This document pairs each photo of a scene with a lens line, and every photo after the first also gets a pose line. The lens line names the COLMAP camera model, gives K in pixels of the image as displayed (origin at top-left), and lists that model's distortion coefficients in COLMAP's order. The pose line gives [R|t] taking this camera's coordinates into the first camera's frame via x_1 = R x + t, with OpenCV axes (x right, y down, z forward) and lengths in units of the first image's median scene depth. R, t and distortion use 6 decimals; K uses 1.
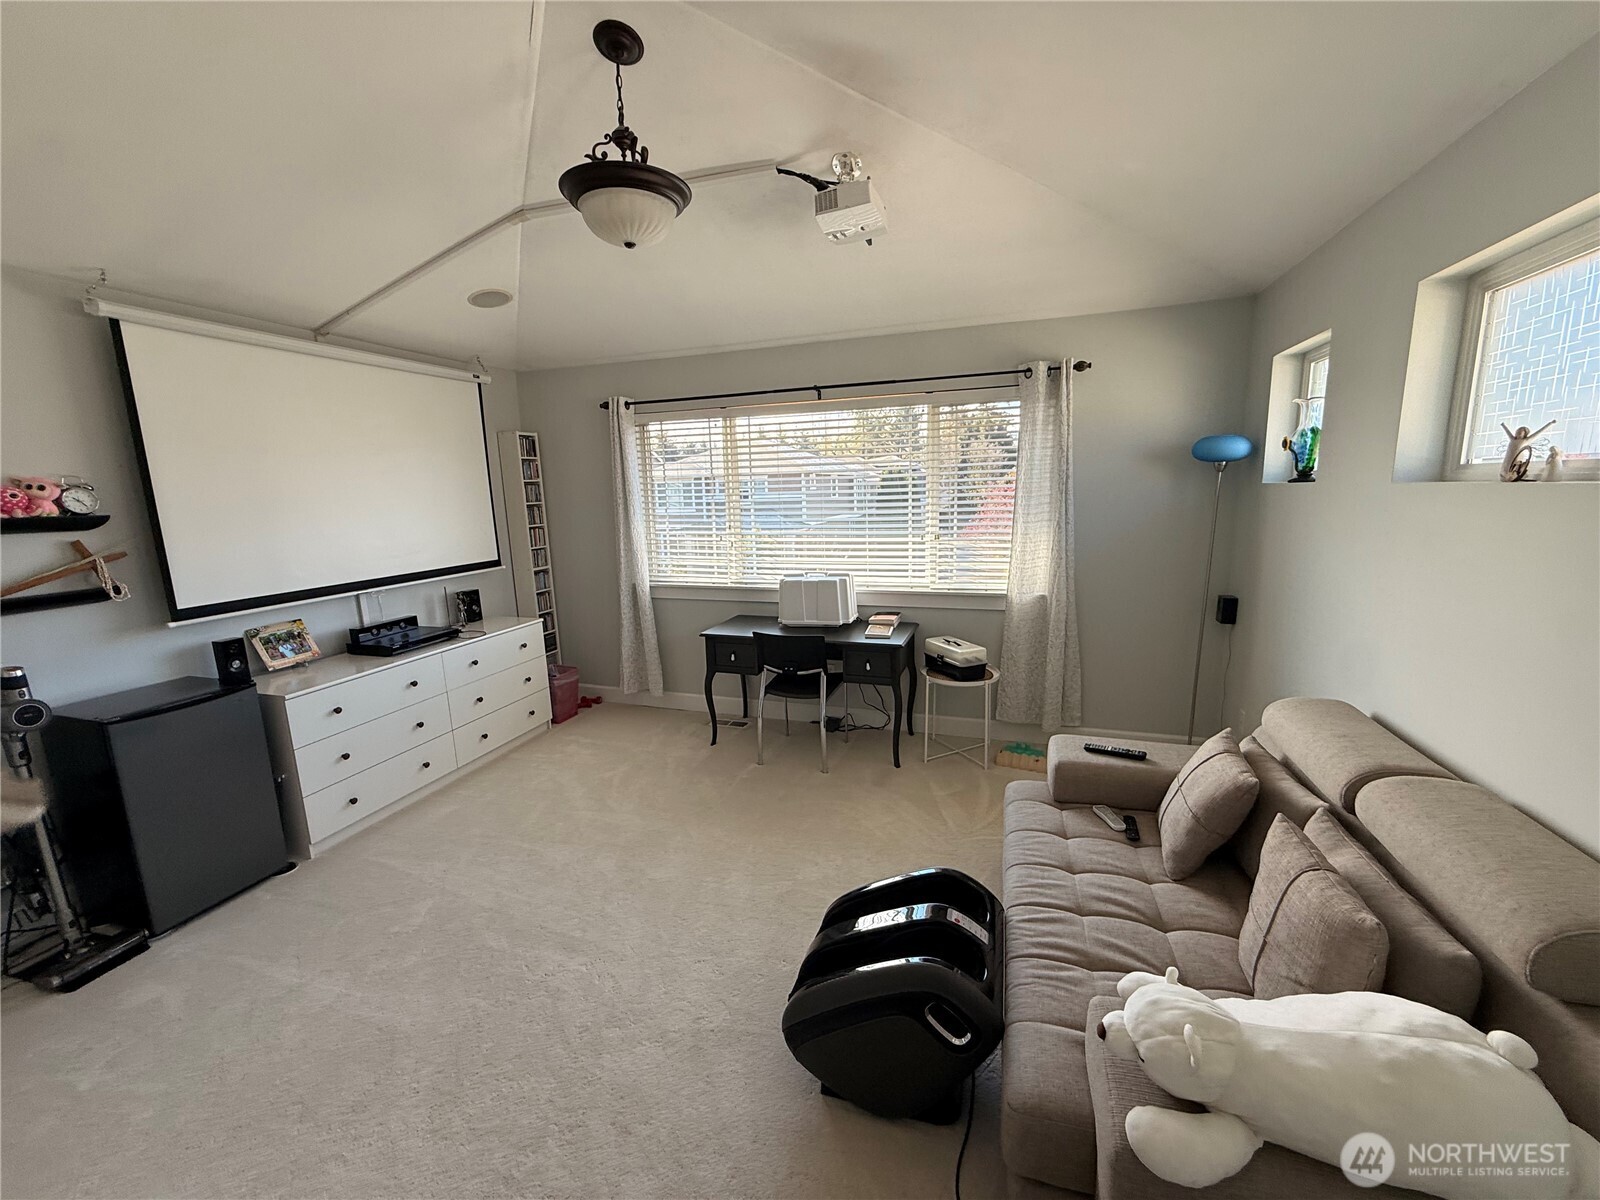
lens RADIAL K [[638.1, 0, 799.8], [0, 638.1, 600.5], [0, 0, 1]] dist [-0.000517, -0.000096]
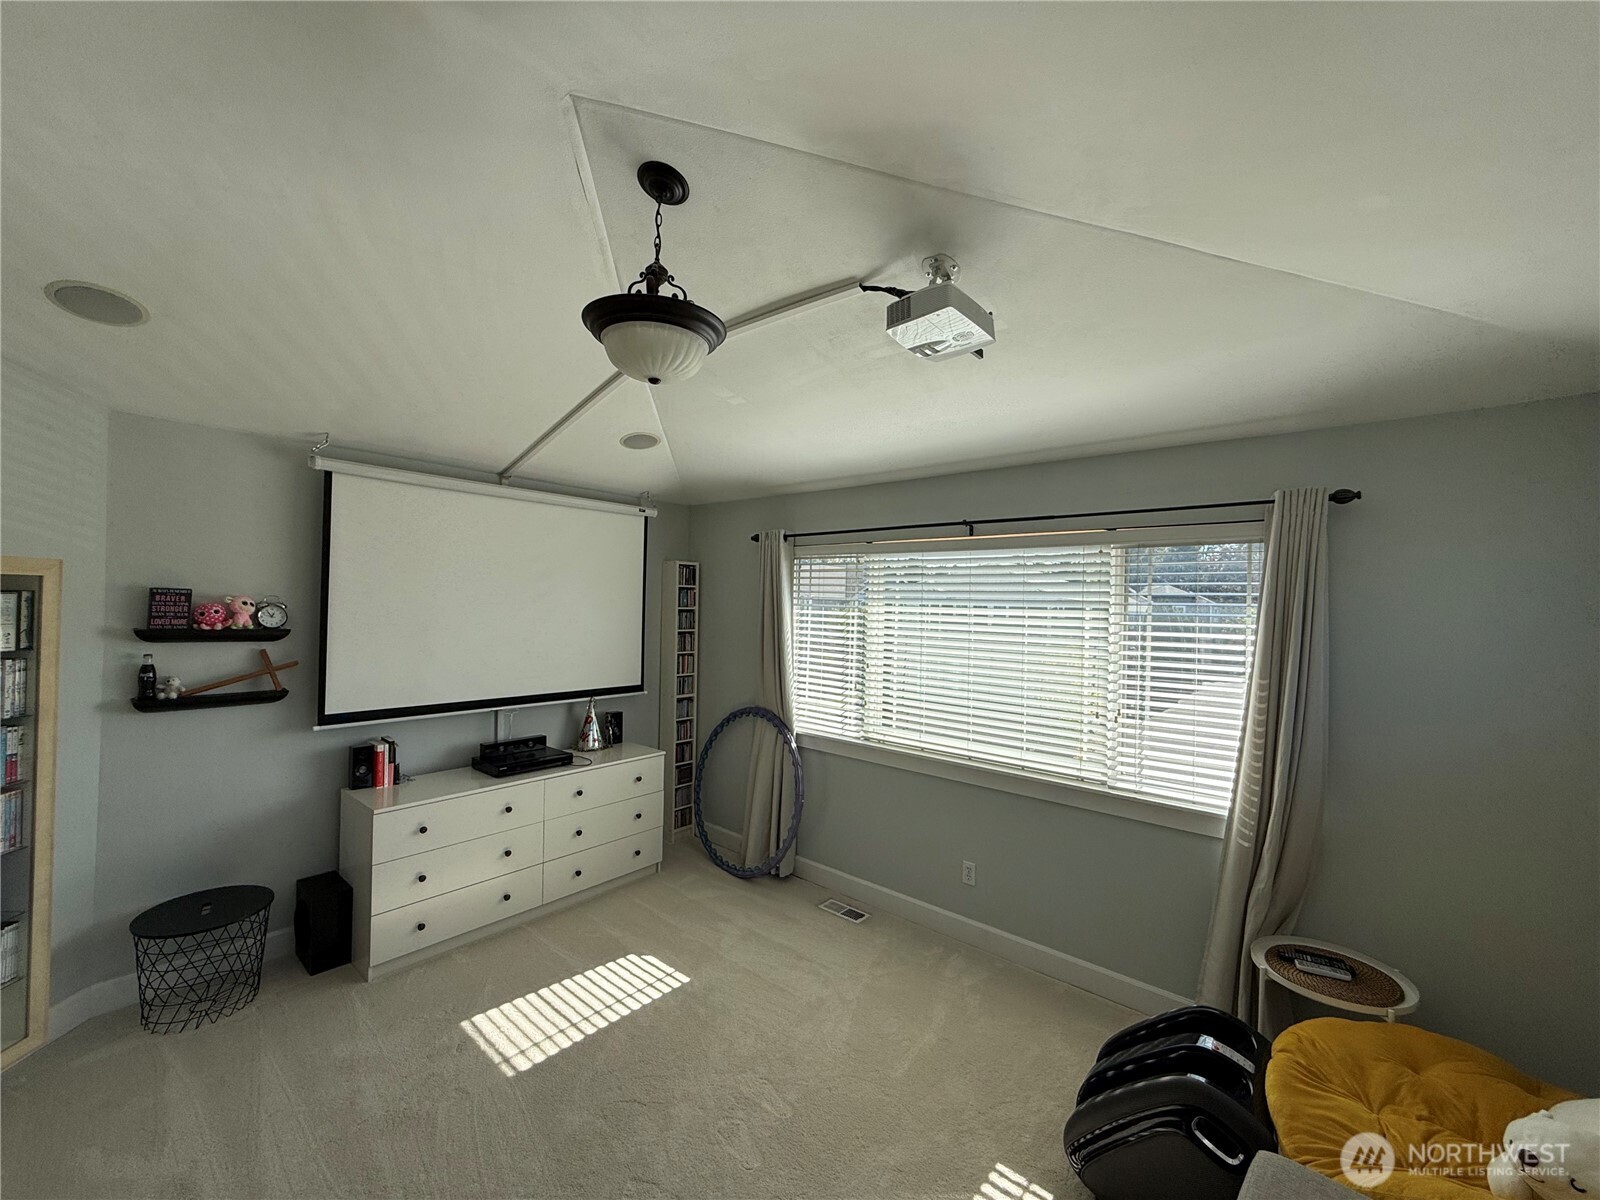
lens RADIAL K [[638.1, 0, 797.8], [0, 638.1, 598.8], [0, 0, 1]] dist [-0.000517, -0.000096]
pose [[0.924567, 0.048805, -0.377880, 0.157127], [-0.117864, 0.979753, -0.161839, -0.076991], [0.362330, 0.194170, 0.911600, 0.180097]]
